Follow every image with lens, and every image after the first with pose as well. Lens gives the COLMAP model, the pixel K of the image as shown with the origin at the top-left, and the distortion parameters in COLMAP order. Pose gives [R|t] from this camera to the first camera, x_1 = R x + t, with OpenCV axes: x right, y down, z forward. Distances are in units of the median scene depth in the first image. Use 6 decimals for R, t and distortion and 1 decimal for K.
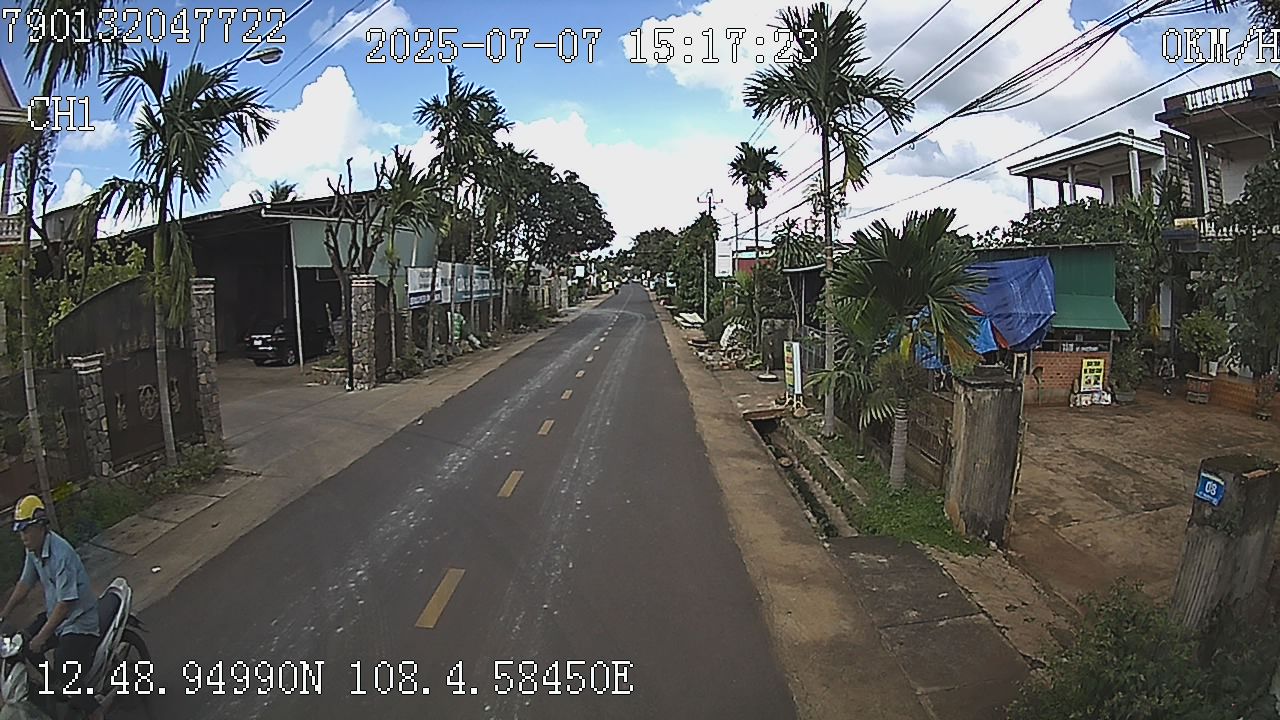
lens RADIAL K [[994.0, 0, 657.9], [0, 994.0, 389.6], [0, 0, 1]] dist [-0.495606, 0.192545]
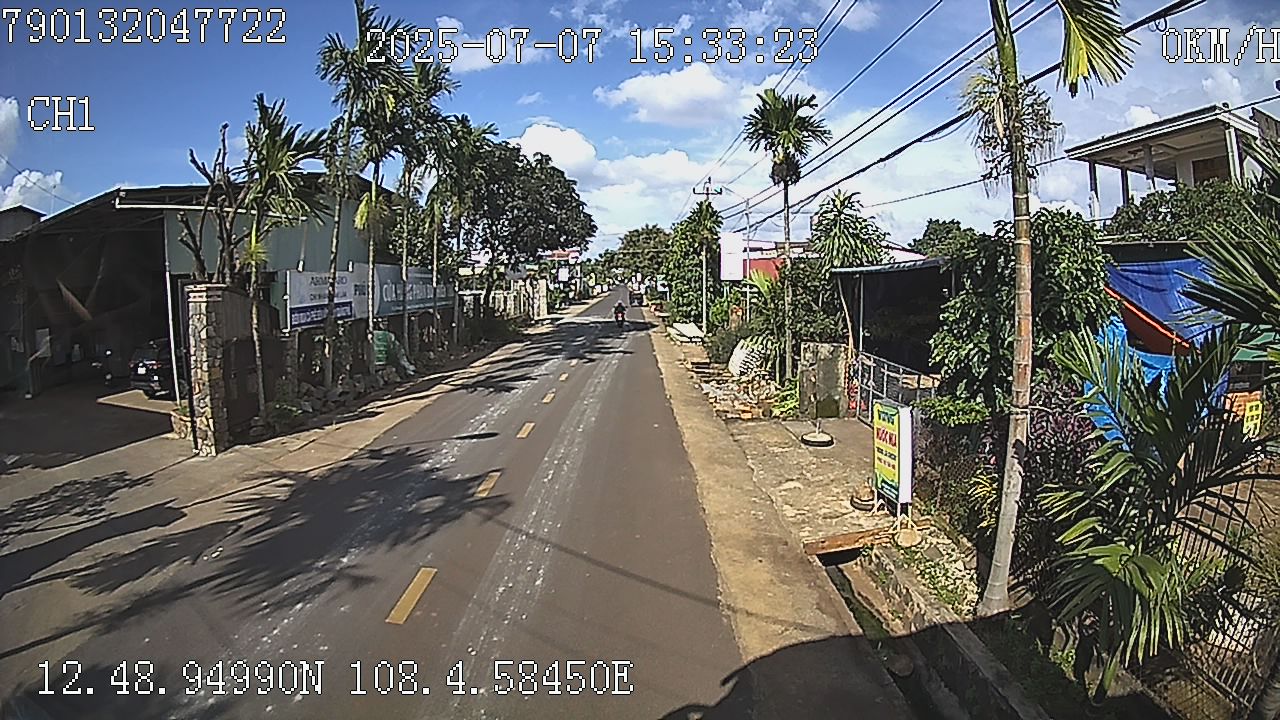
lens RADIAL K [[994.0, 0, 657.9], [0, 994.0, 389.6], [0, 0, 1]] dist [-0.495606, 0.192545]
pose [[0.999959, -0.004116, 0.008011, 0.003286], [0.004142, 0.999986, -0.003200, -0.038758], [-0.007998, 0.003233, 0.999963, 0.336048]]
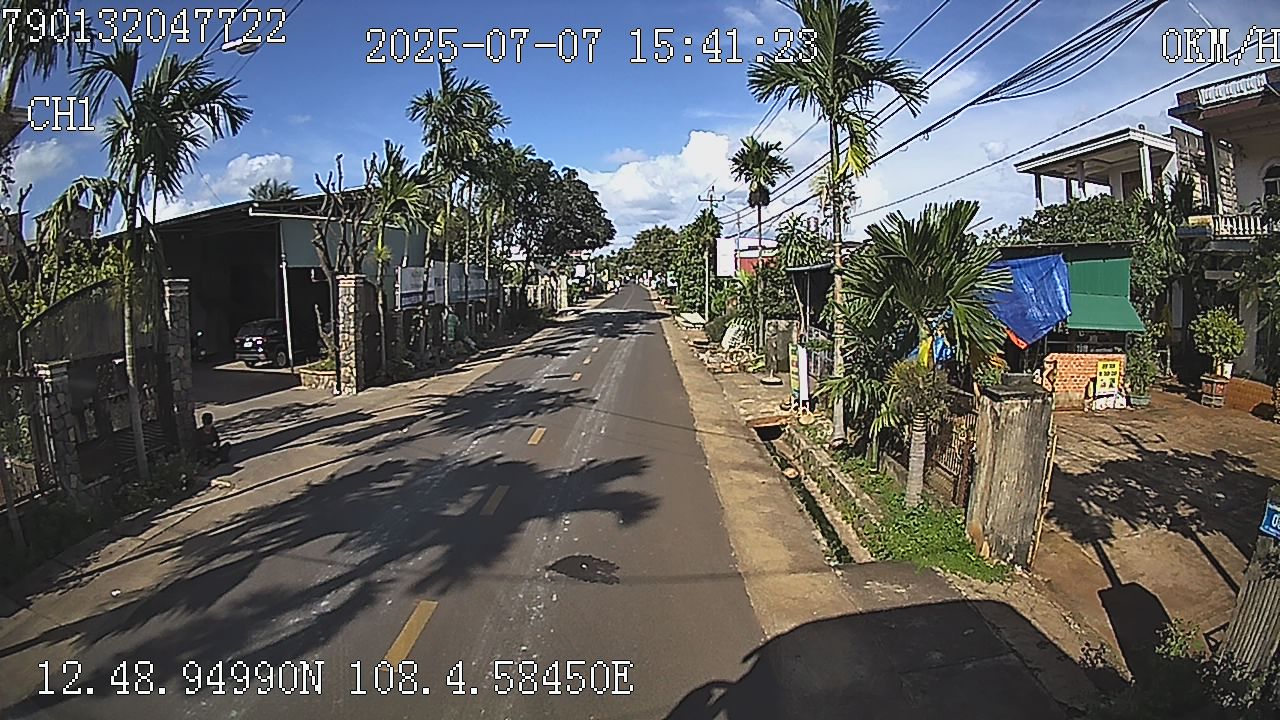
lens RADIAL K [[994.0, 0, 657.9], [0, 994.0, 389.6], [0, 0, 1]] dist [-0.495606, 0.192545]
pose [[0.999997, -0.001221, -0.002215, 0.002704], [0.001223, 0.999999, 0.000608, -0.004159], [0.002214, -0.000611, 0.999997, 0.037159]]
